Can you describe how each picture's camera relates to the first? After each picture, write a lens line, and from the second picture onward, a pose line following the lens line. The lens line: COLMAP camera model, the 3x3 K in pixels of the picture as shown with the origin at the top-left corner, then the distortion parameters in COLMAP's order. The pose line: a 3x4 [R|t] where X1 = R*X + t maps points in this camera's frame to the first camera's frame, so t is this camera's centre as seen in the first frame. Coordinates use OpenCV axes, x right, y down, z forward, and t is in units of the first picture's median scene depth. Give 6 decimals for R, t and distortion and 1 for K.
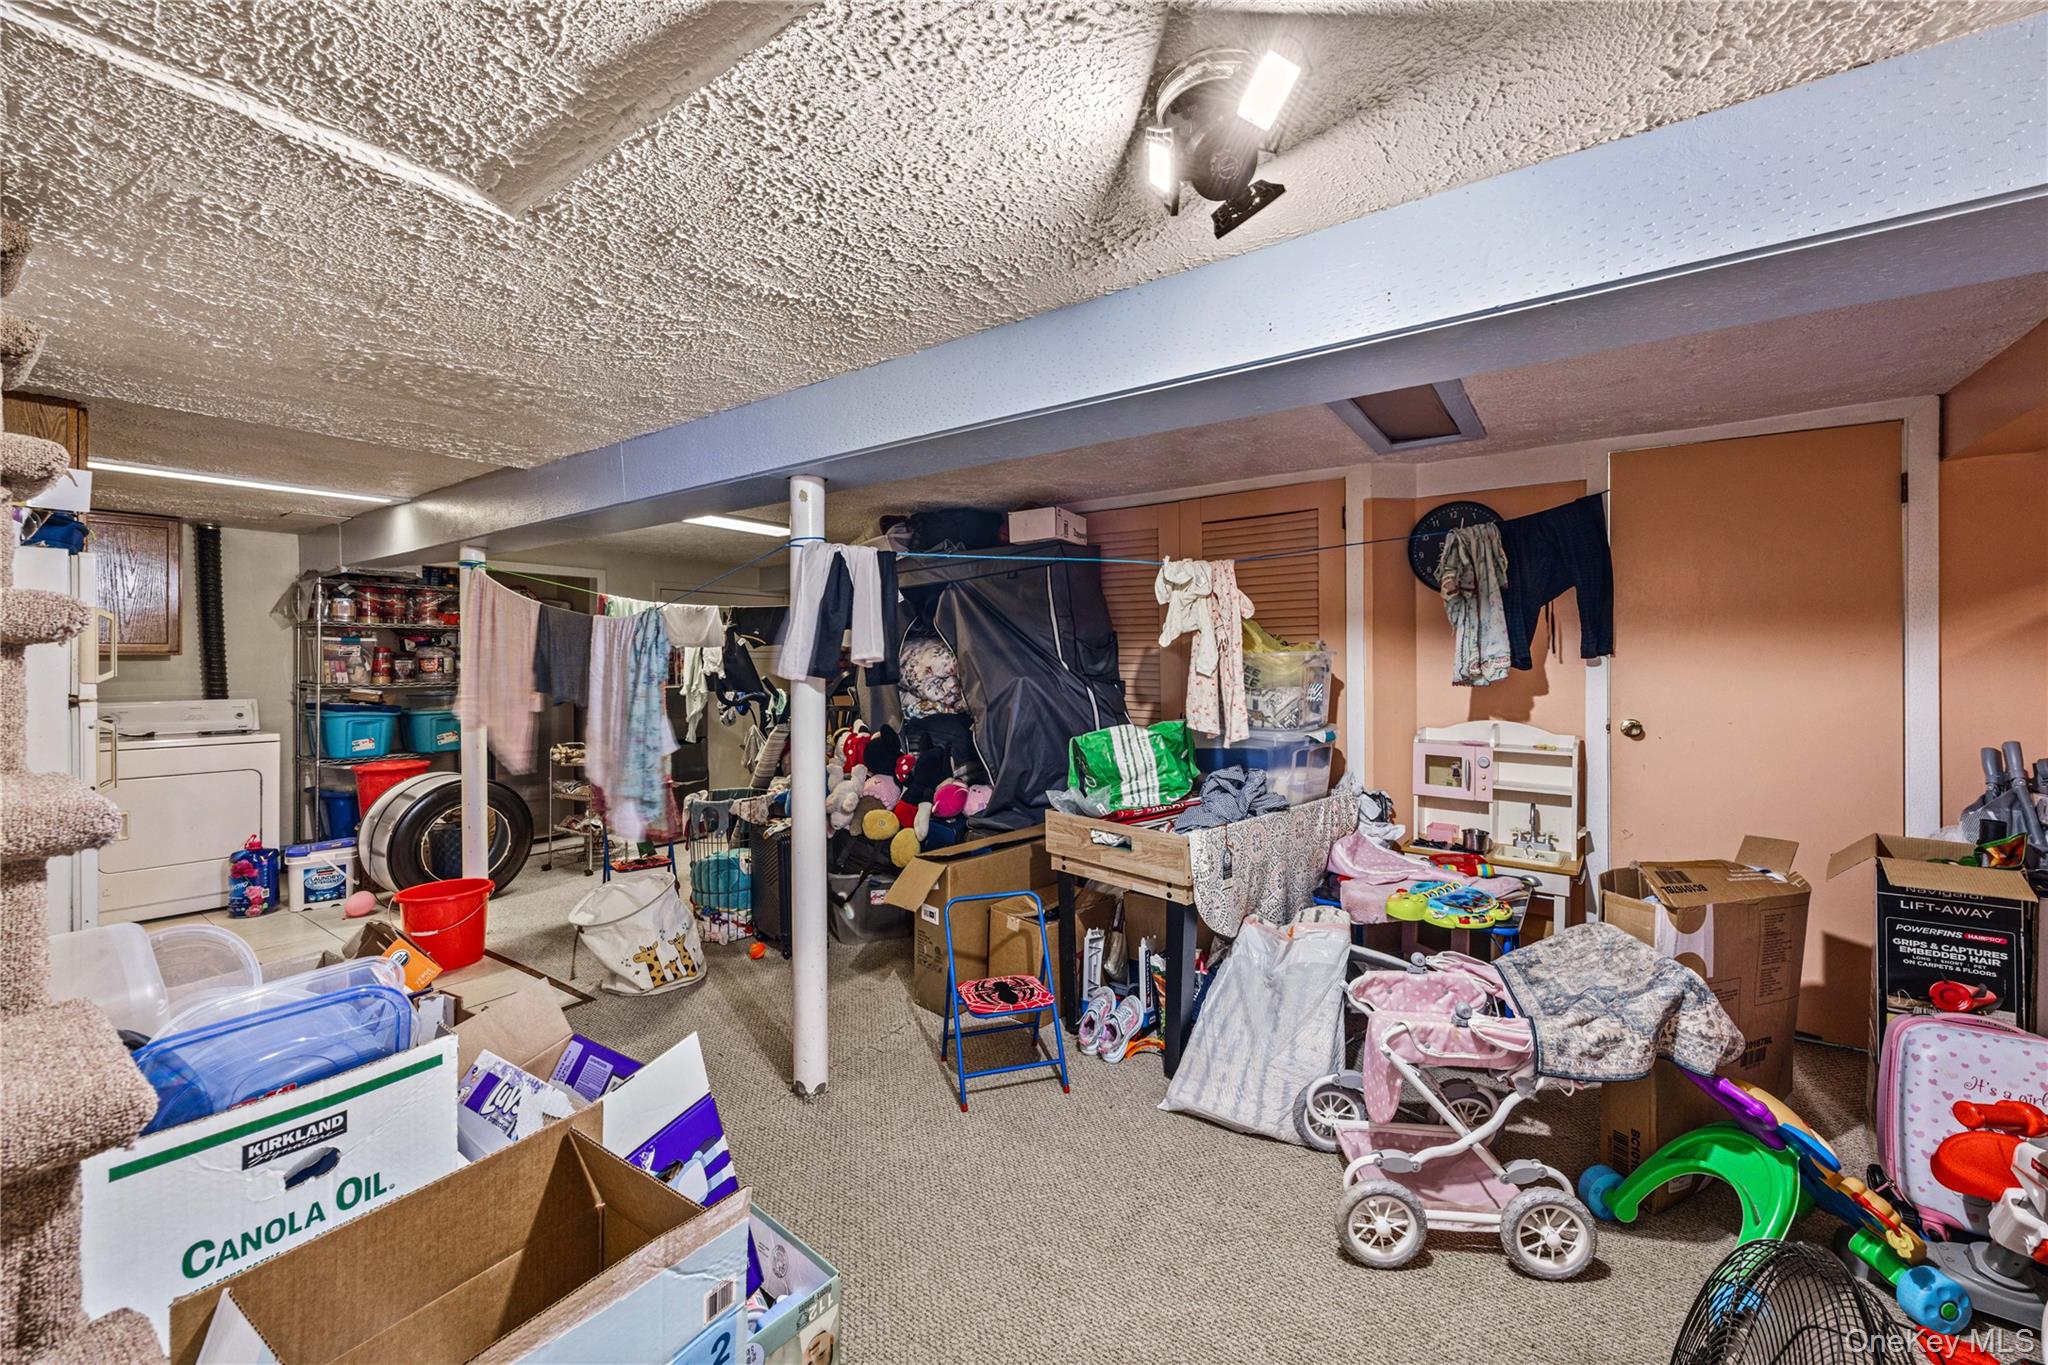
lens RADIAL K [[811.4, 0, 1041.0], [0, 811.4, 663.9], [0, 0, 1]] dist [-0.002318, -0.000148]
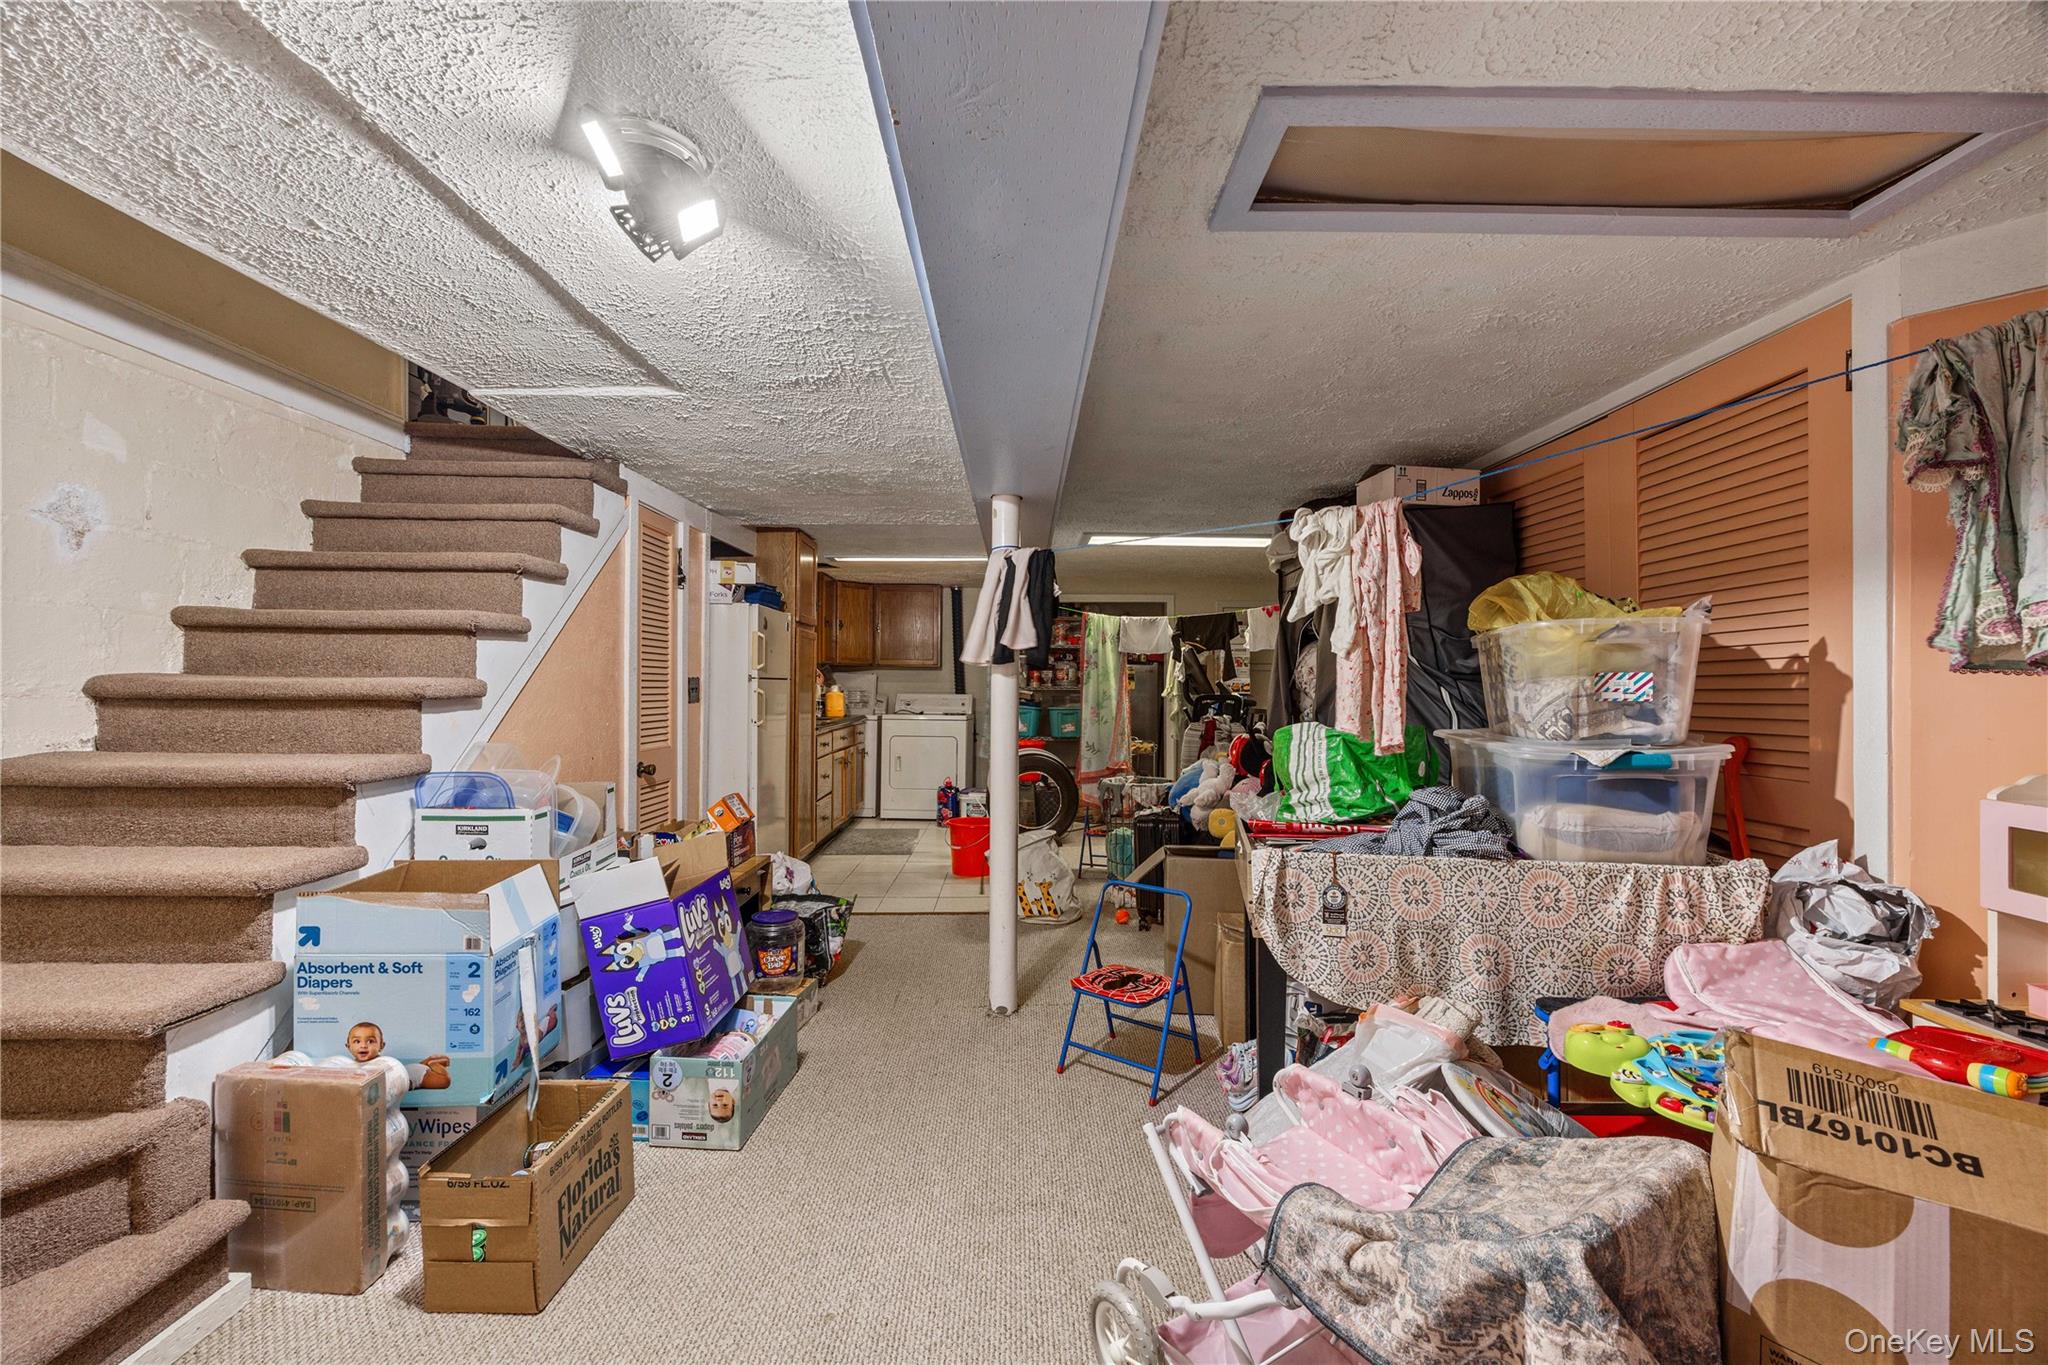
lens RADIAL K [[811.4, 0, 1033.5], [0, 811.4, 686.9], [0, 0, 1]] dist [-0.002318, -0.000148]
pose [[0.568155, 0.005560, -0.822903, 0.607985], [-0.011538, 0.999933, -0.001210, 0.043247], [0.822841, 0.010182, 0.568181, 0.300665]]
